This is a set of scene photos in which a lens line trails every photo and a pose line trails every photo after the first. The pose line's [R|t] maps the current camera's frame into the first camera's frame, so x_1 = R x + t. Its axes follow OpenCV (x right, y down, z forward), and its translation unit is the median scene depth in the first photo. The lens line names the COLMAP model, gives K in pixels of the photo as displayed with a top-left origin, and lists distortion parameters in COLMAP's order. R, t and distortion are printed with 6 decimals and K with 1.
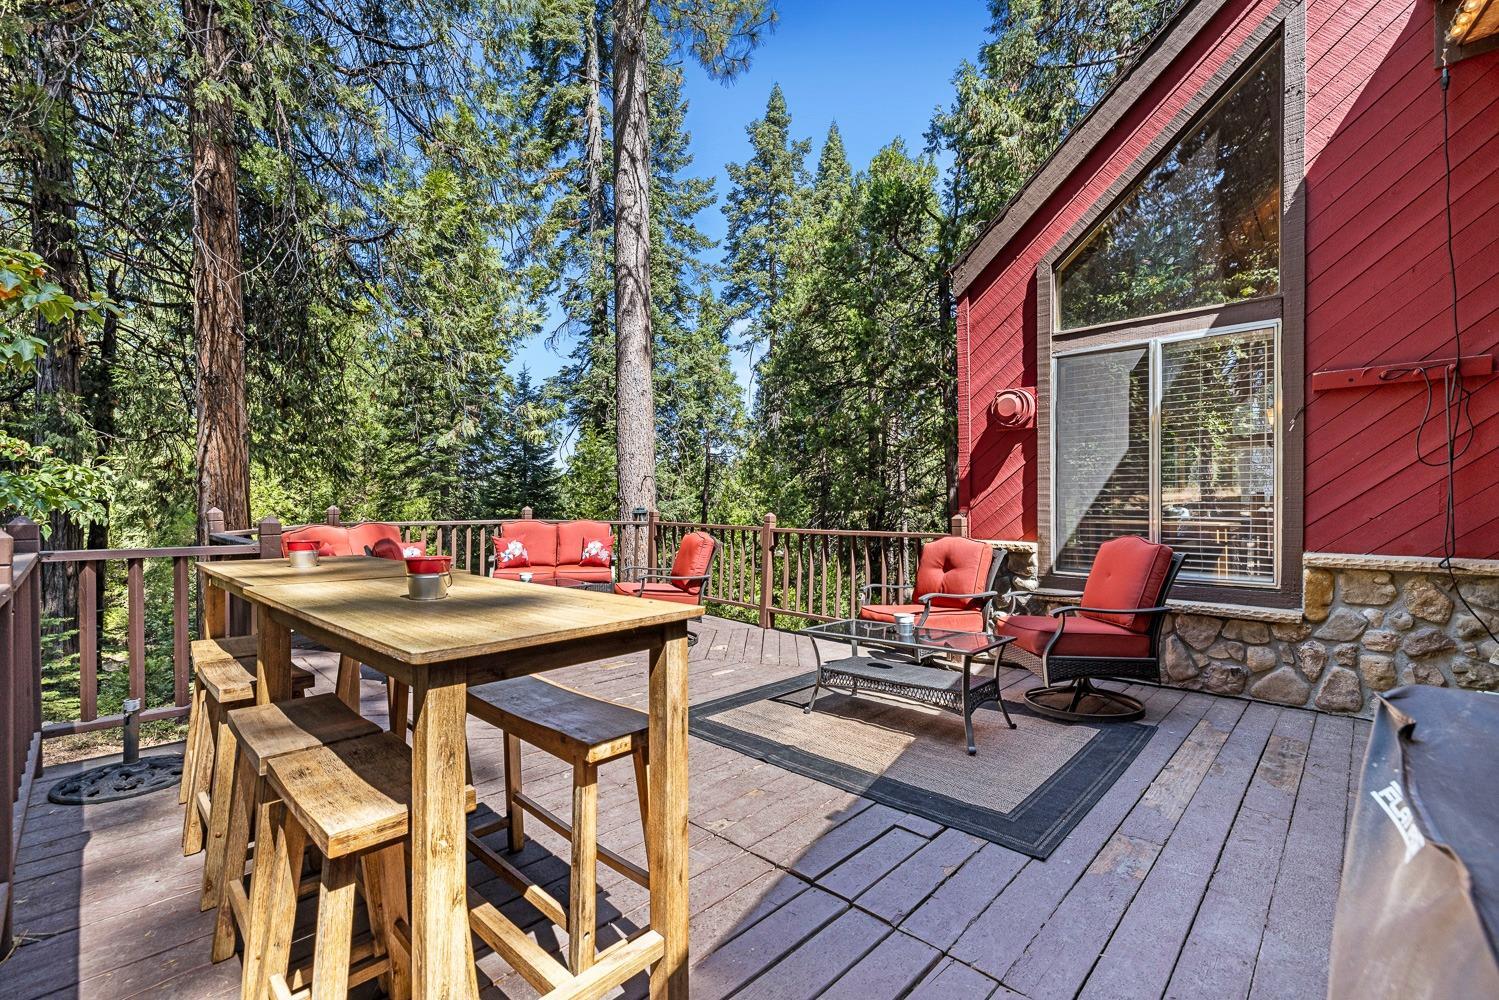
lens RADIAL K [[648.2, 0, 743.5], [0, 648.2, 505.0], [0, 0, 1]] dist [0.001157, 0.000083]
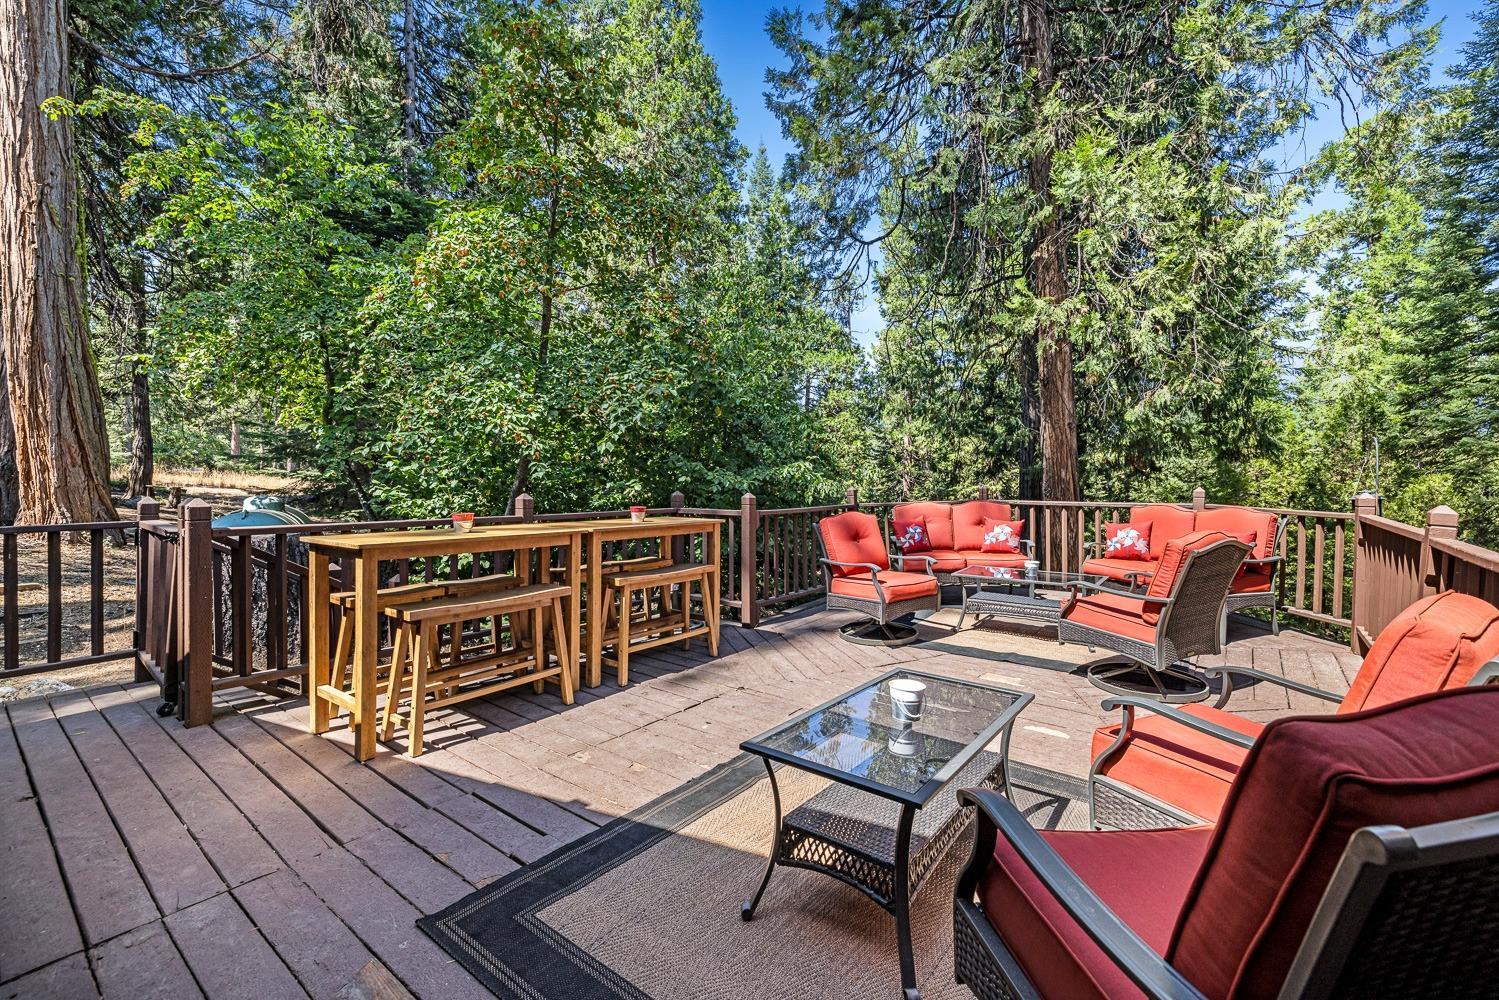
lens RADIAL K [[648.2, 0, 742.2], [0, 648.2, 494.5], [0, 0, 1]] dist [0.001157, 0.000083]
pose [[0.096715, 0.018543, -0.995139, 1.026390], [-0.002378, 0.999828, 0.018399, -0.002800], [0.995309, 0.000587, 0.096742, 1.048478]]
